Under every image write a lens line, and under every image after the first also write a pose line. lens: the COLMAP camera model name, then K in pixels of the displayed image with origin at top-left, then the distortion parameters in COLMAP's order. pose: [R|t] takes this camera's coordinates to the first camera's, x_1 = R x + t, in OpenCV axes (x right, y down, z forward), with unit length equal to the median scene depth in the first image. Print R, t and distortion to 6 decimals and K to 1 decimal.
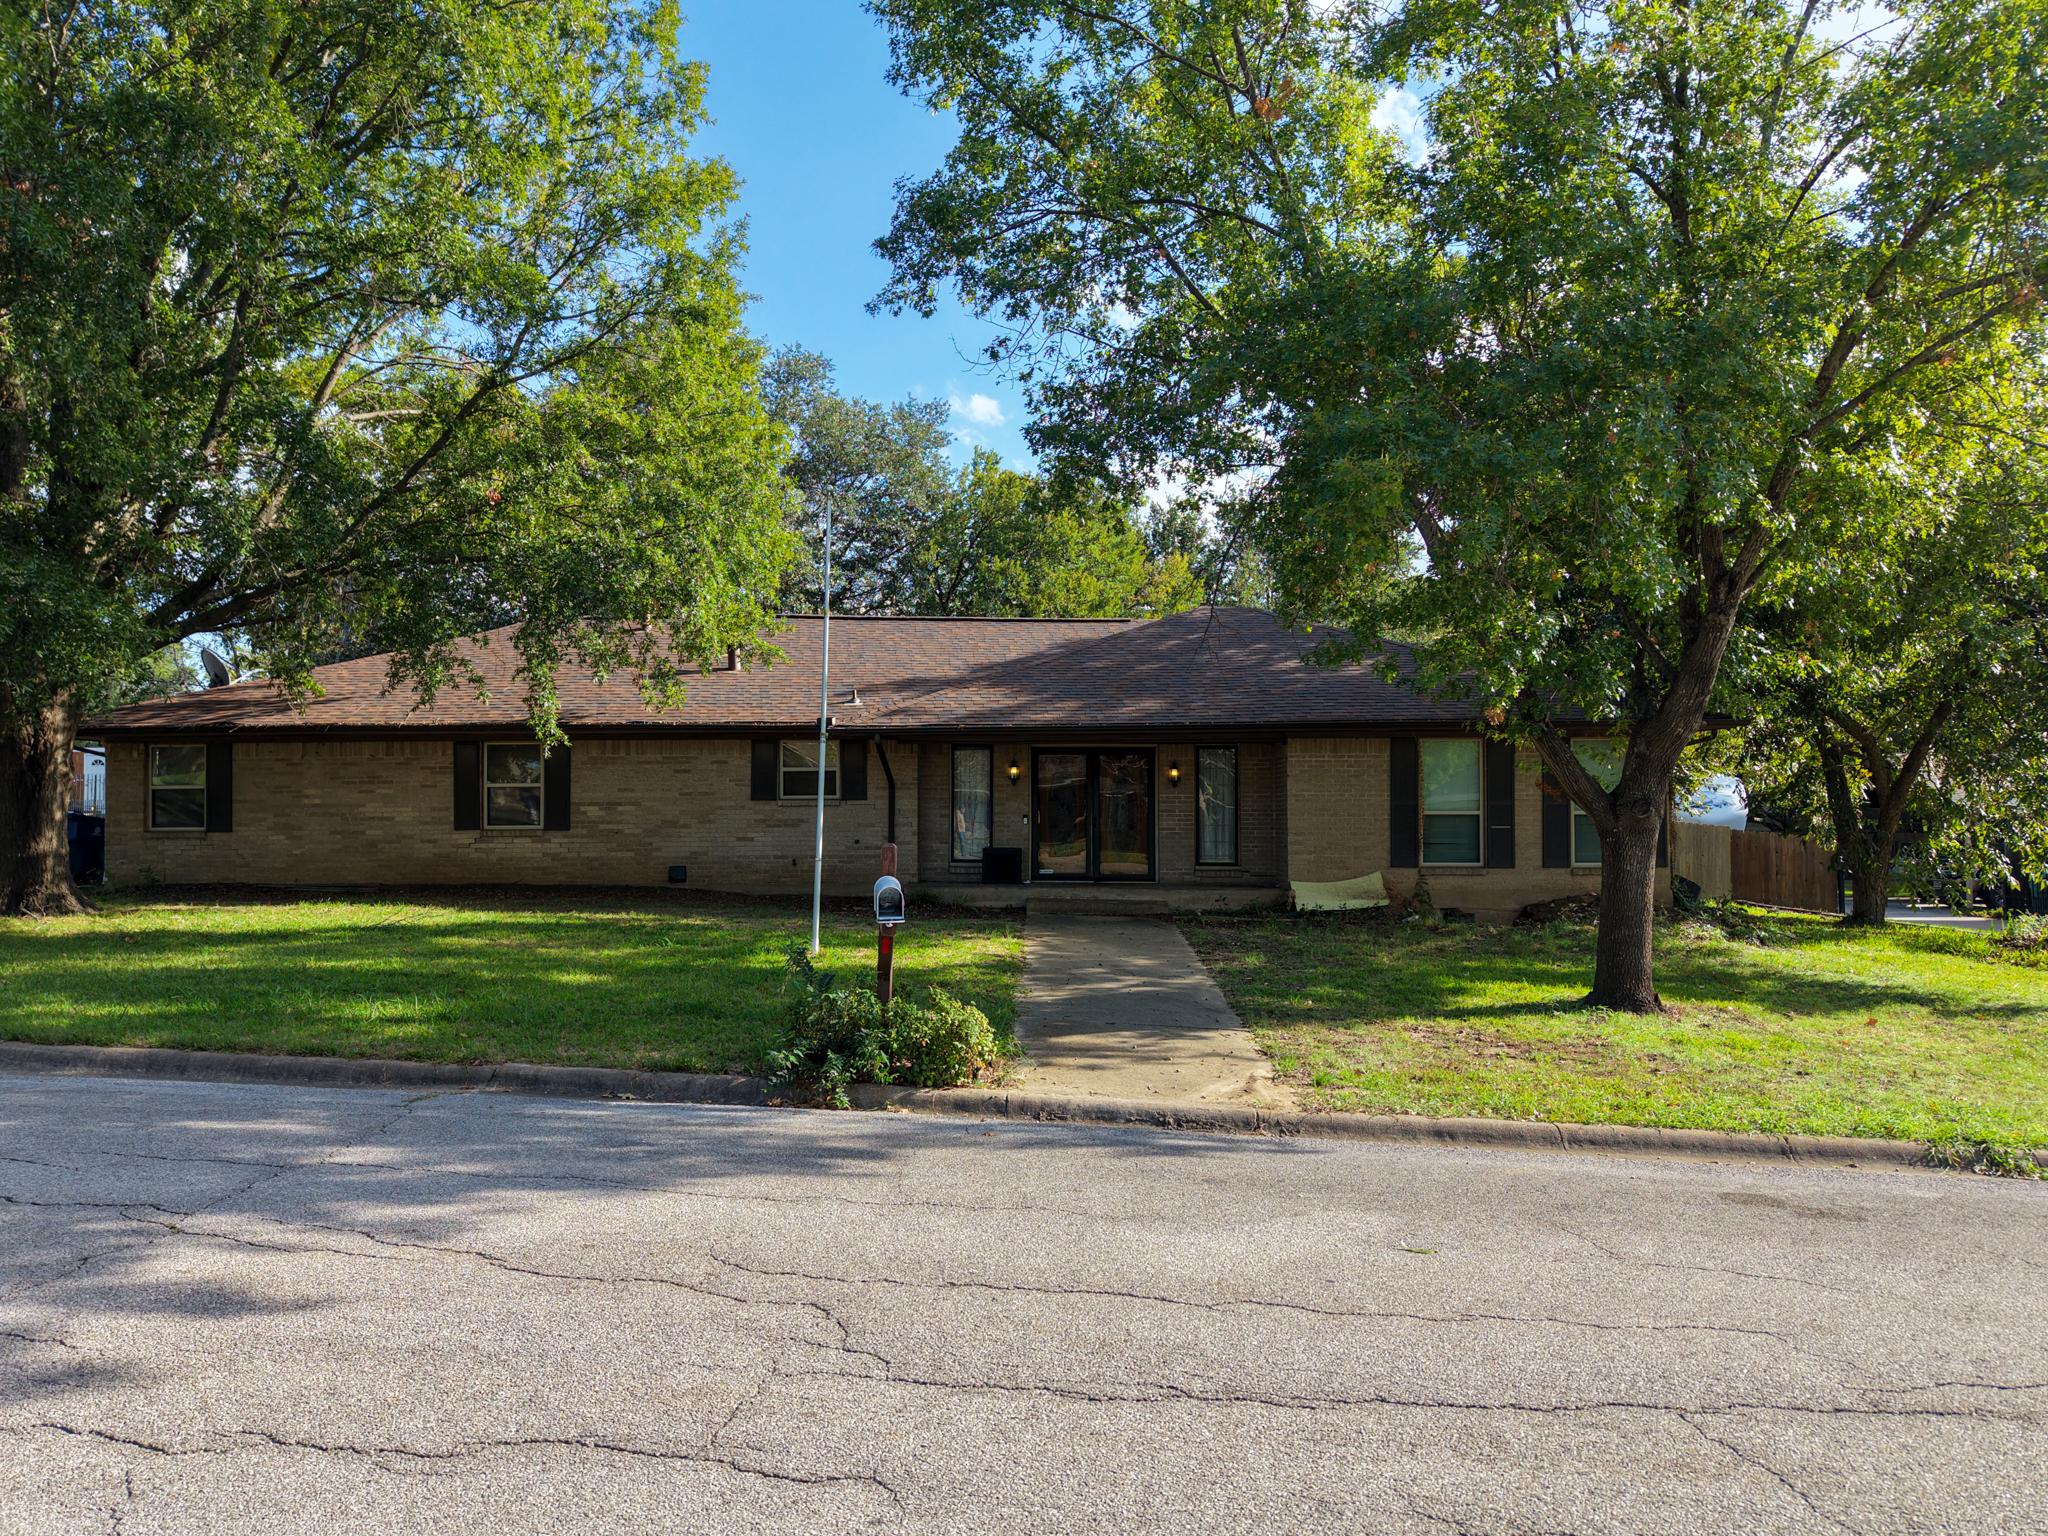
lens RADIAL K [[1392.3, 0, 1026.5], [0, 1392.3, 764.4], [0, 0, 1]] dist [-0.003125, -0.004568]
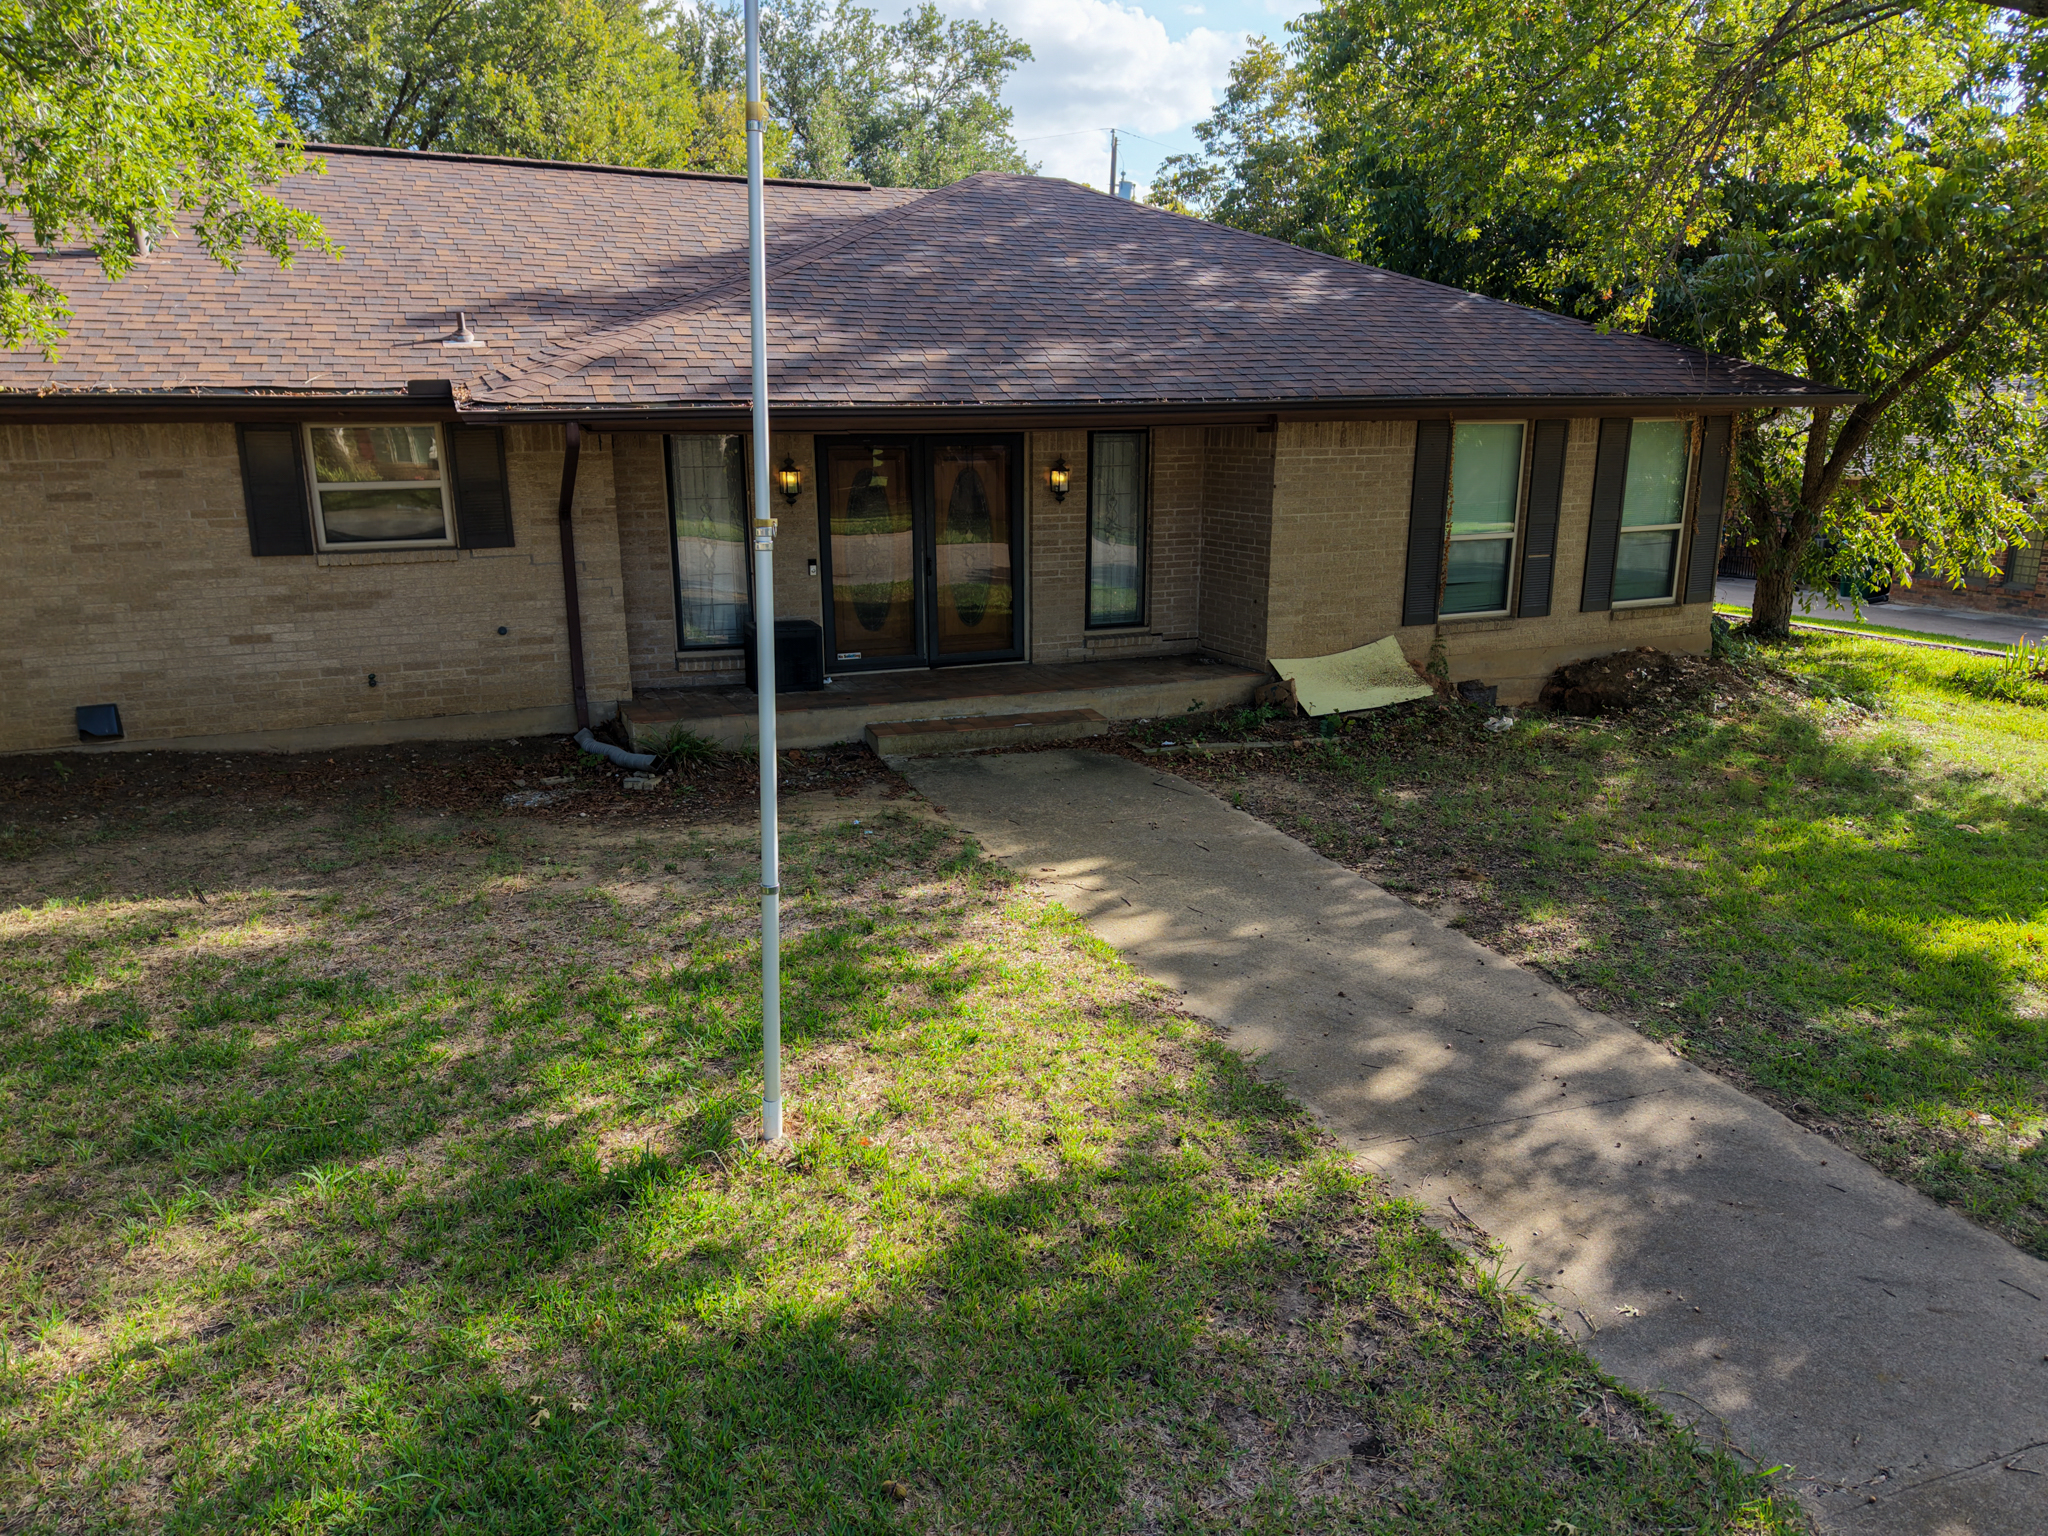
lens RADIAL K [[1392.3, 0, 1023.3], [0, 1392.3, 785.6], [0, 0, 1]] dist [-0.003125, -0.004568]
pose [[0.905577, -0.113334, 0.408761, -0.171913], [-0.011649, 0.956638, 0.291047, -0.042218], [-0.424022, -0.268327, 0.864989, 0.486351]]
